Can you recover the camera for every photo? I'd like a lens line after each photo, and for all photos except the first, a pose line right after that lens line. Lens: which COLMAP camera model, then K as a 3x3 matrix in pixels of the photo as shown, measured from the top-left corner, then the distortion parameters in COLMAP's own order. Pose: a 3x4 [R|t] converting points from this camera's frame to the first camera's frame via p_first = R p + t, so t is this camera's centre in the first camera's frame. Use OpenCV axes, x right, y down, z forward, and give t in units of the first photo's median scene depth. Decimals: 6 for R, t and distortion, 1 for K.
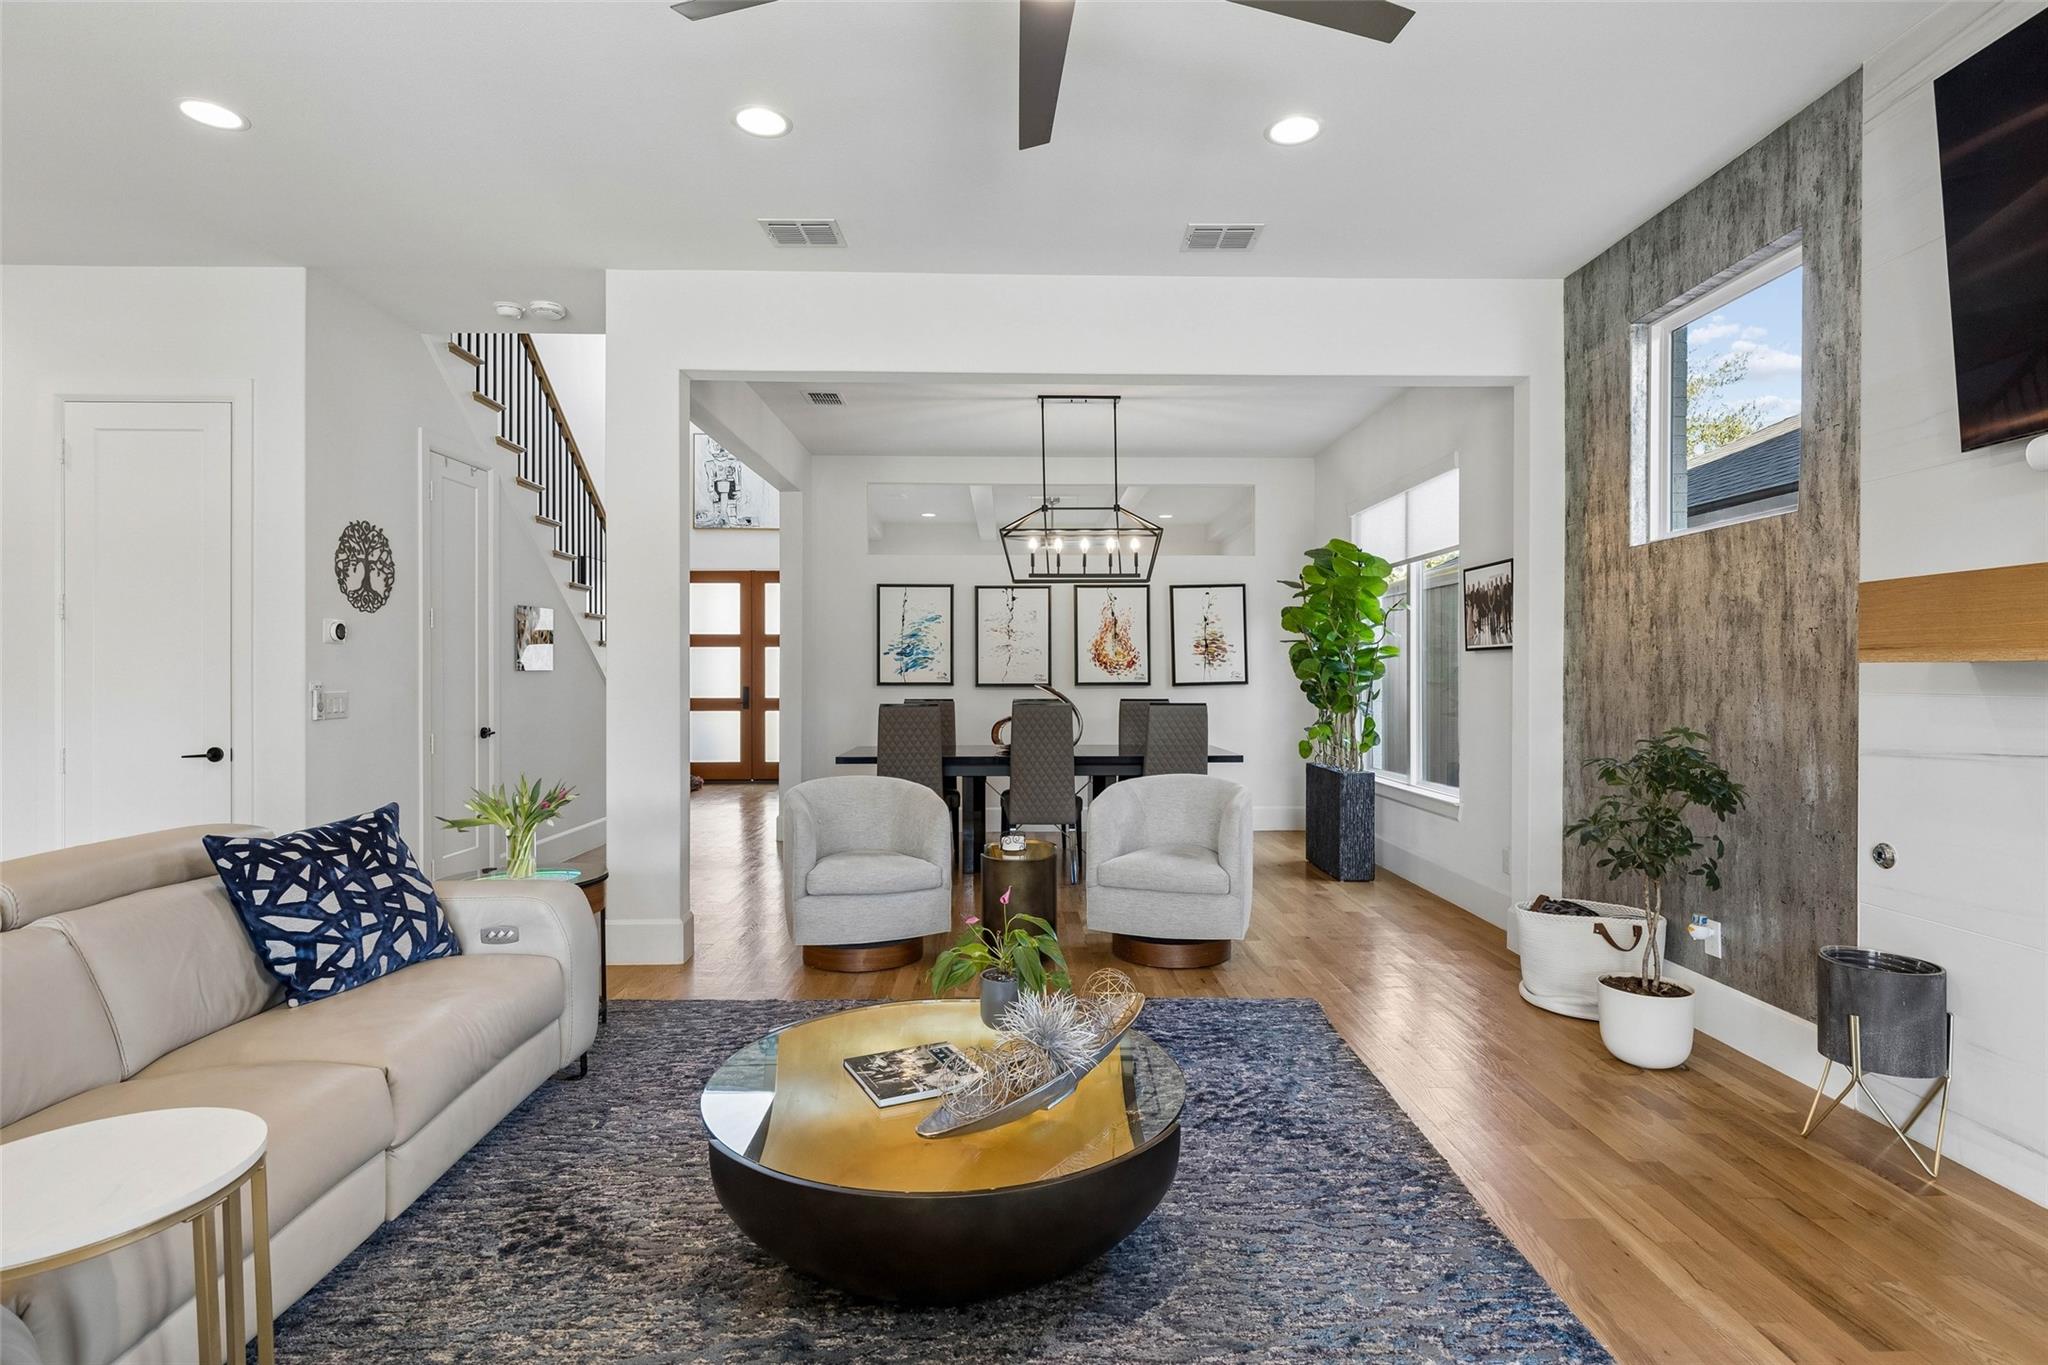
lens RADIAL K [[1060.8, 0, 1049.4], [0, 1060.8, 683.5], [0, 0, 1]] dist [0.001742, -0.003433]
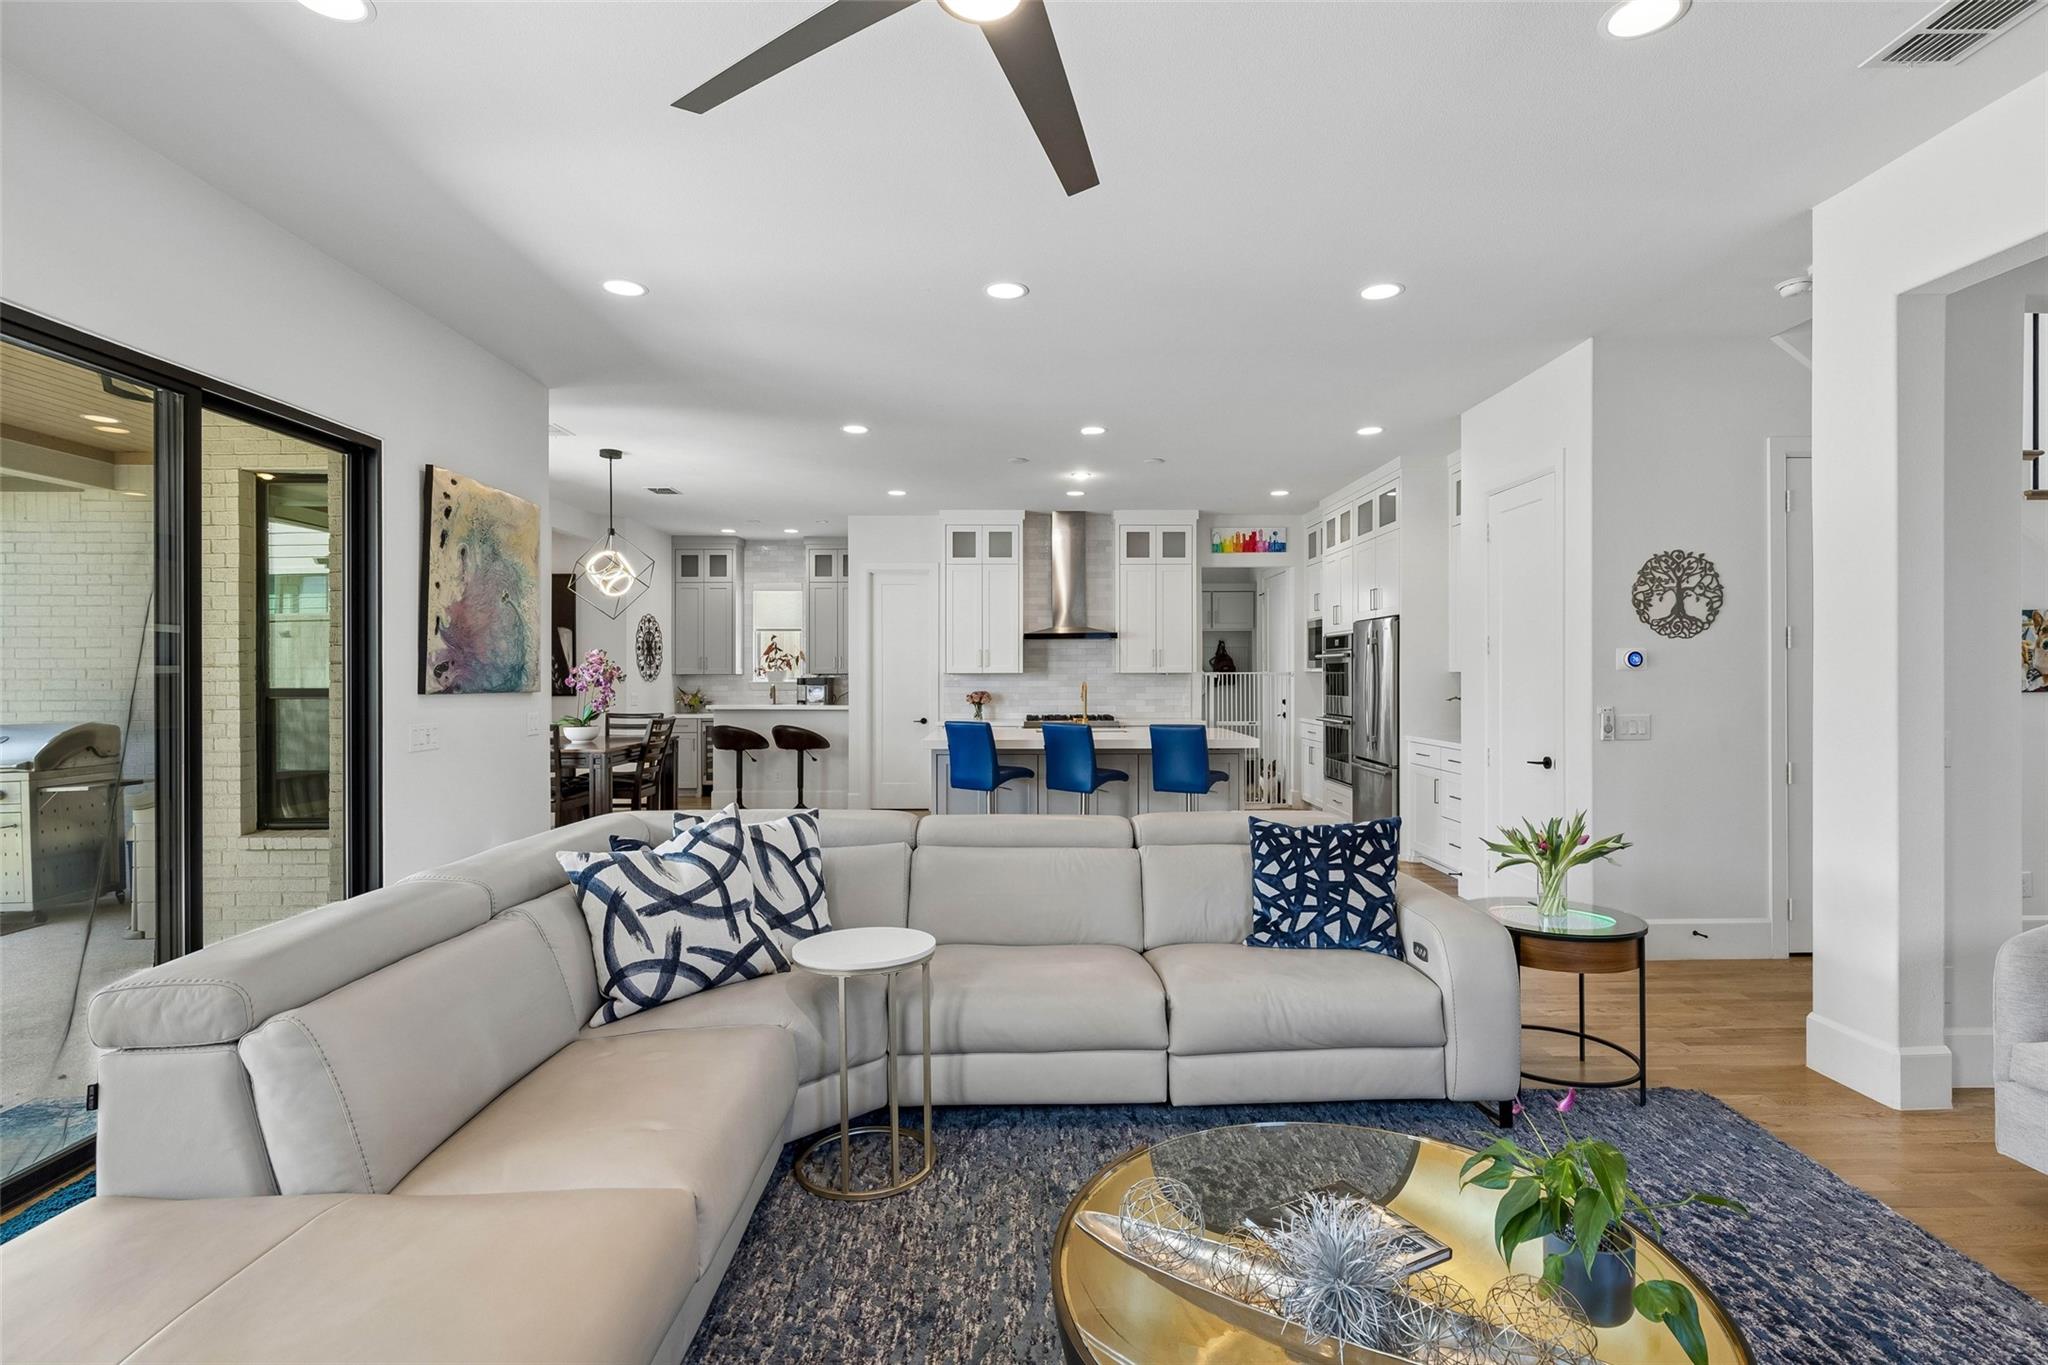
lens RADIAL K [[956.2, 0, 1004.0], [0, 956.2, 679.9], [0, 0, 1]] dist [-0.009329, 0.001804]
pose [[-0.046462, 0.007143, -0.998895, 0.366237], [-0.003001, 0.999969, 0.007290, -0.037659], [0.998916, 0.003336, -0.046439, 0.461729]]
